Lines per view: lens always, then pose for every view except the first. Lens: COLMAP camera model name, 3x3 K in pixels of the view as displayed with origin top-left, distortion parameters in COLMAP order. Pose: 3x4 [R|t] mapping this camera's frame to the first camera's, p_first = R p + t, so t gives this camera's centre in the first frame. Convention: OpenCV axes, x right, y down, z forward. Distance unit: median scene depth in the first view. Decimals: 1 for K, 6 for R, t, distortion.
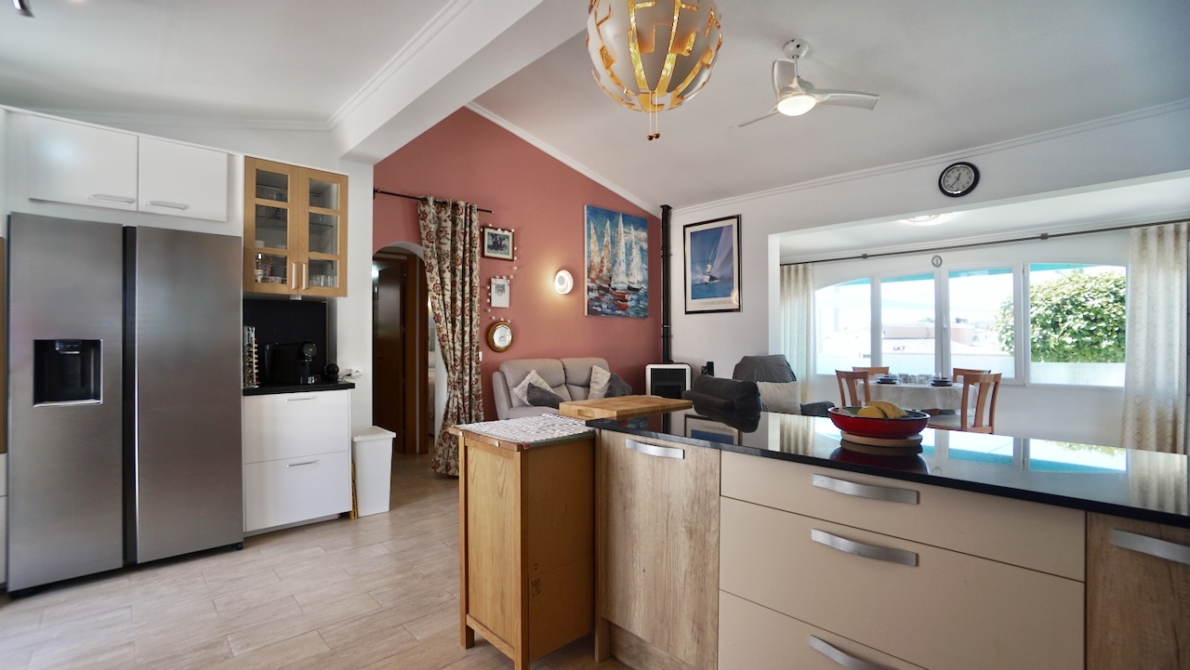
lens RADIAL K [[532.9, 0, 592.8], [0, 532.9, 337.8], [0, 0, 1]] dist [-0.048231, 0.015962]
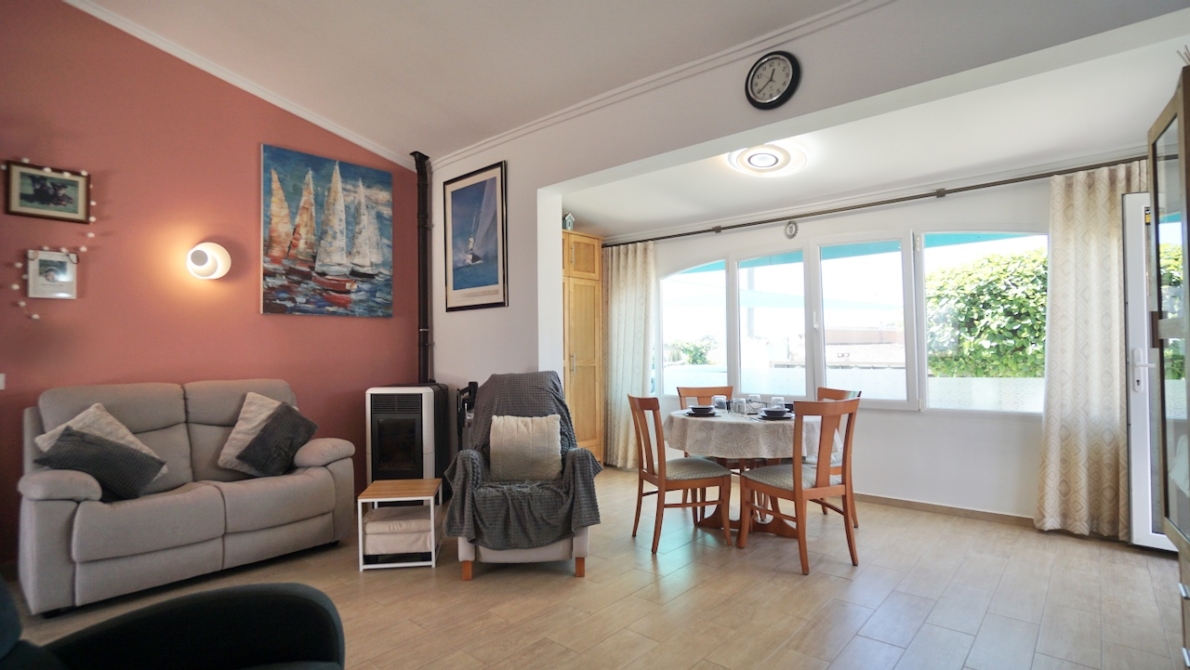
lens RADIAL K [[595.0, 0, 589.2], [0, 595.0, 340.5], [0, 0, 1]] dist [-0.037257, 0.004462]
pose [[0.996483, -0.009342, 0.083272, 0.318326], [0.010325, 0.999882, -0.011377, 0.002785], [-0.083156, 0.012197, 0.996462, 0.250670]]
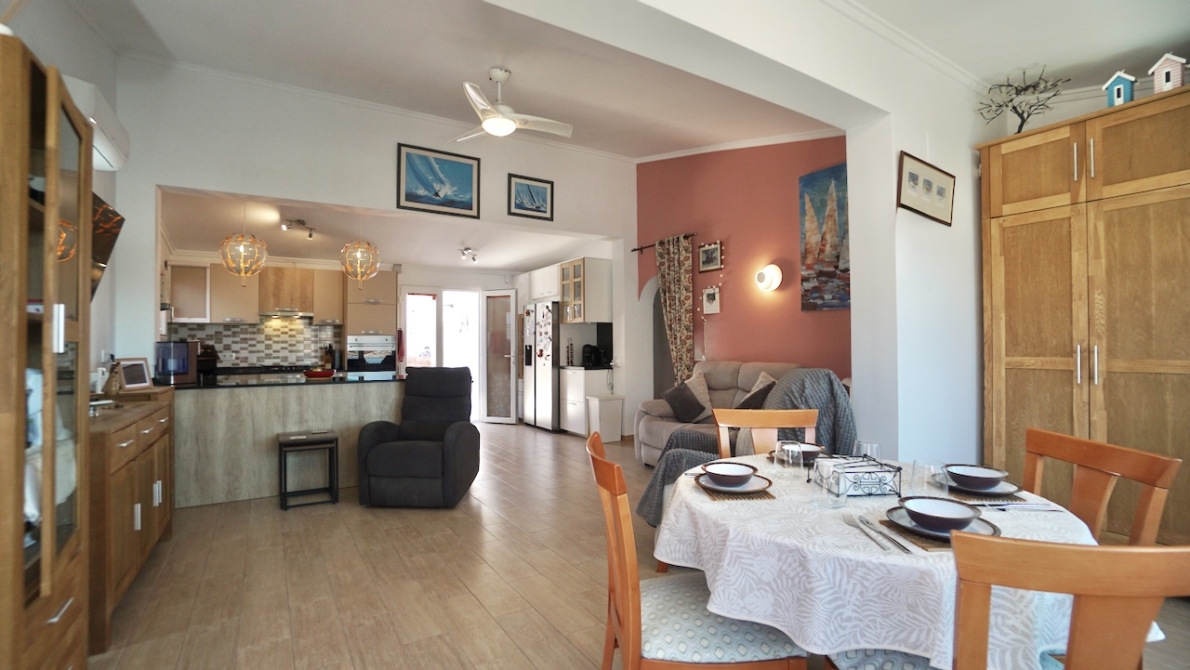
lens RADIAL K [[532.9, 0, 588.0], [0, 532.9, 338.5], [0, 0, 1]] dist [-0.048231, 0.015962]
pose [[-0.206834, -0.010673, -0.978318, 0.831935], [0.012018, 0.999837, -0.013449, 0.005669], [0.978302, -0.014539, -0.206672, 0.830913]]
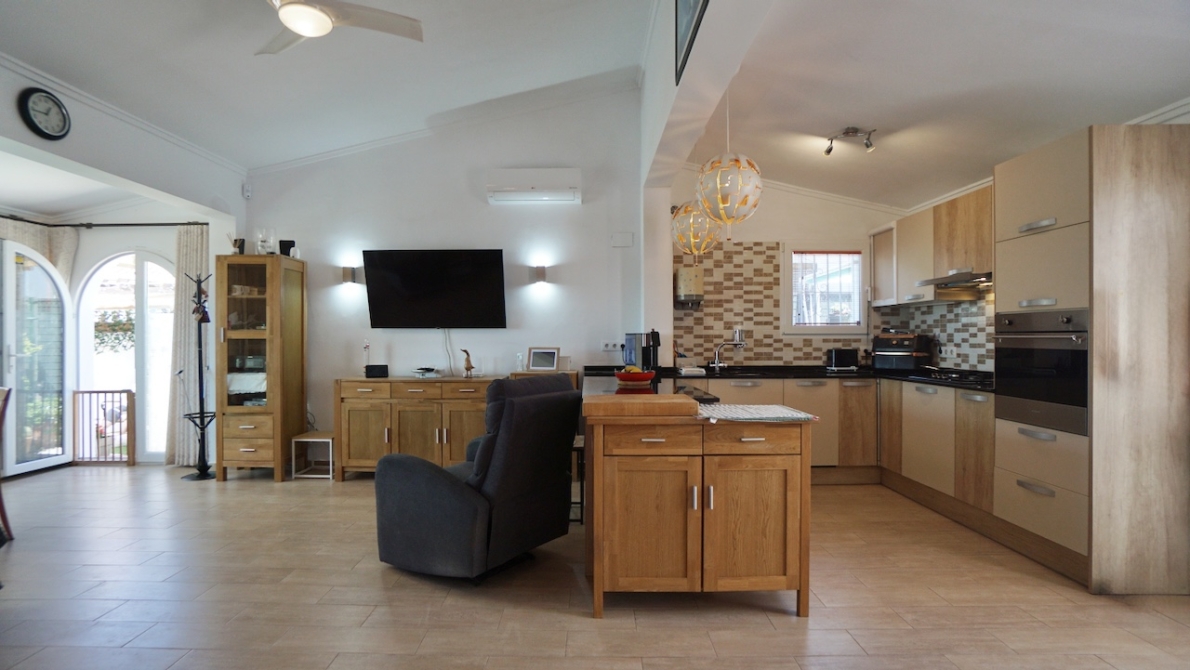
lens RADIAL K [[568.4, 0, 587.4], [0, 568.4, 339.7], [0, 0, 1]] dist [-0.034247, 0.006262]
pose [[-0.723393, 0.001392, 0.690435, -0.266176], [0.000006, 0.999998, -0.002010, 0.004105], [-0.690436, -0.001450, -0.723392, 0.767389]]
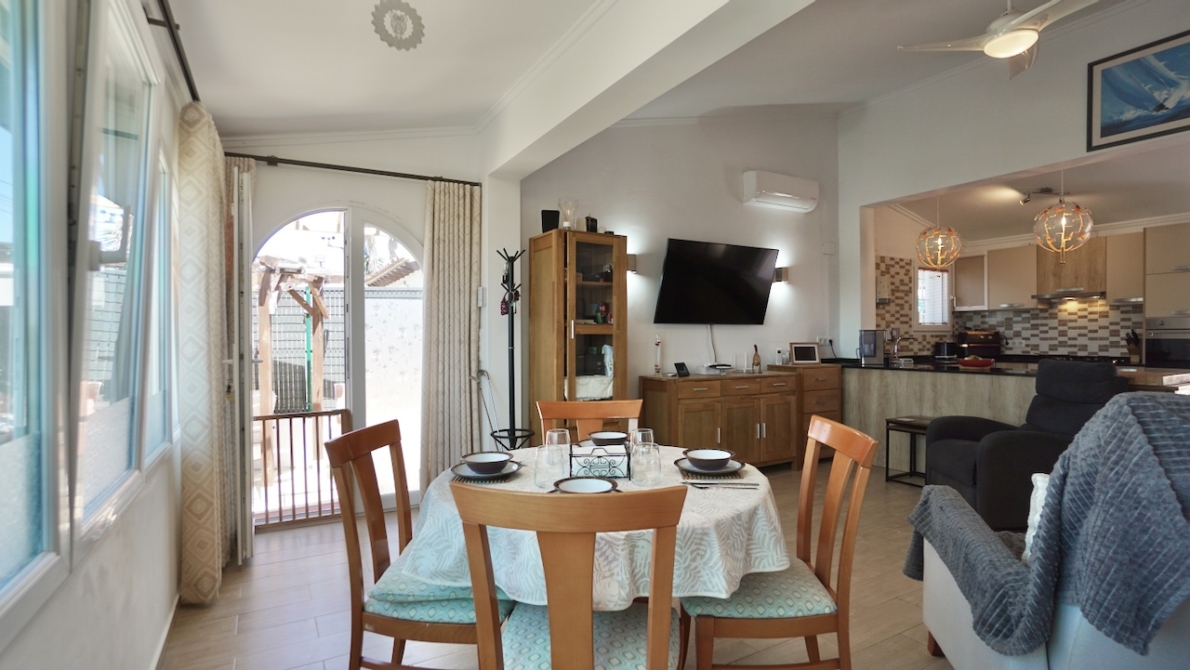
lens RADIAL K [[568.4, 0, 584.2], [0, 568.4, 339.3], [0, 0, 1]] dist [-0.034247, 0.006262]
pose [[-0.969461, 0.005733, 0.245178, 0.485109], [0.005402, 0.999983, -0.002022, 0.008745], [-0.245186, -0.000635, -0.969476, 1.175432]]
